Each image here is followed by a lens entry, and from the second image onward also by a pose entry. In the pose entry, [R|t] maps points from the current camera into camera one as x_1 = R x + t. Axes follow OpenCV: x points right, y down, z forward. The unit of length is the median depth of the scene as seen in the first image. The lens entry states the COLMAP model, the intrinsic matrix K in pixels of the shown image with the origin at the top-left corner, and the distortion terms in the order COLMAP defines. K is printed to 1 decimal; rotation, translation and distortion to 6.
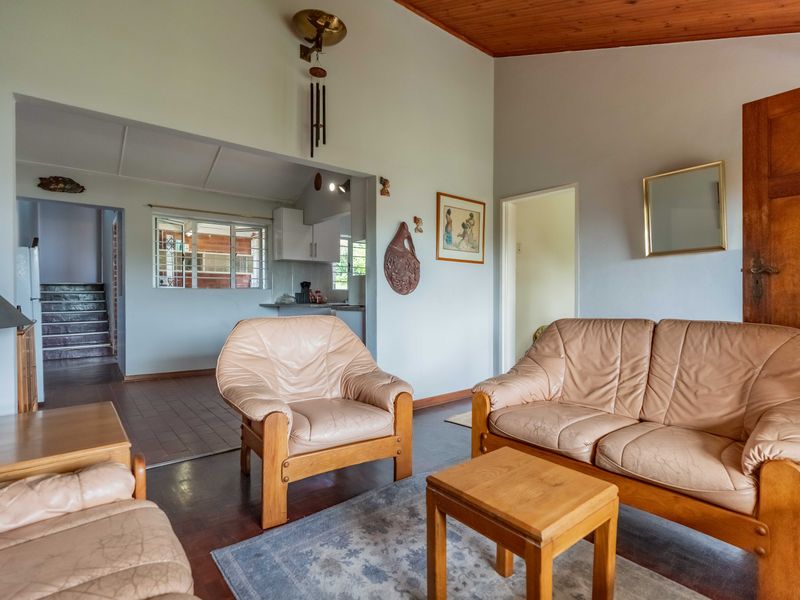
lens RADIAL K [[404.9, 0, 398.5], [0, 404.9, 297.8], [0, 0, 1]] dist [-0.003316, -0.000776]
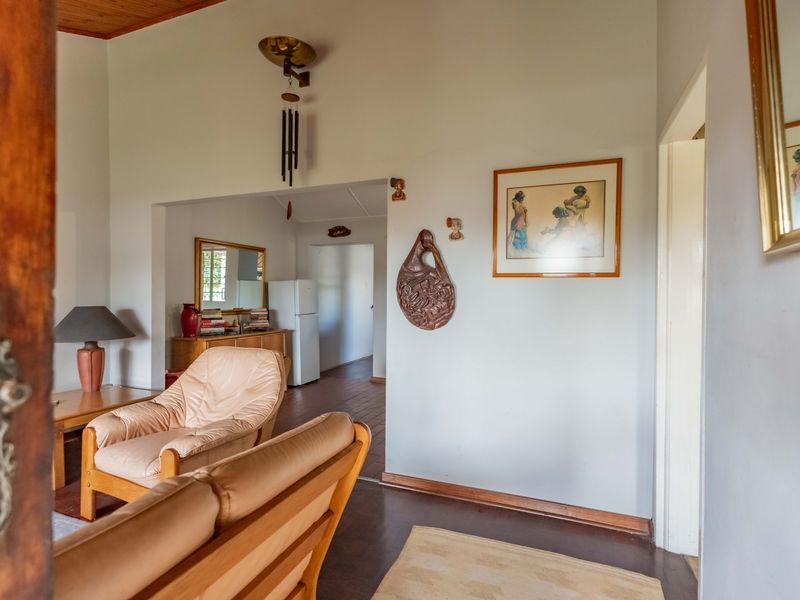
lens RADIAL K [[404.9, 0, 398.5], [0, 404.9, 297.8], [0, 0, 1]] dist [-0.003316, -0.000776]
pose [[0.494088, 0.006176, -0.869390, 0.601698], [-0.012491, 0.999922, 0.000004, -0.062486], [0.869322, 0.010858, 0.494126, 0.583847]]
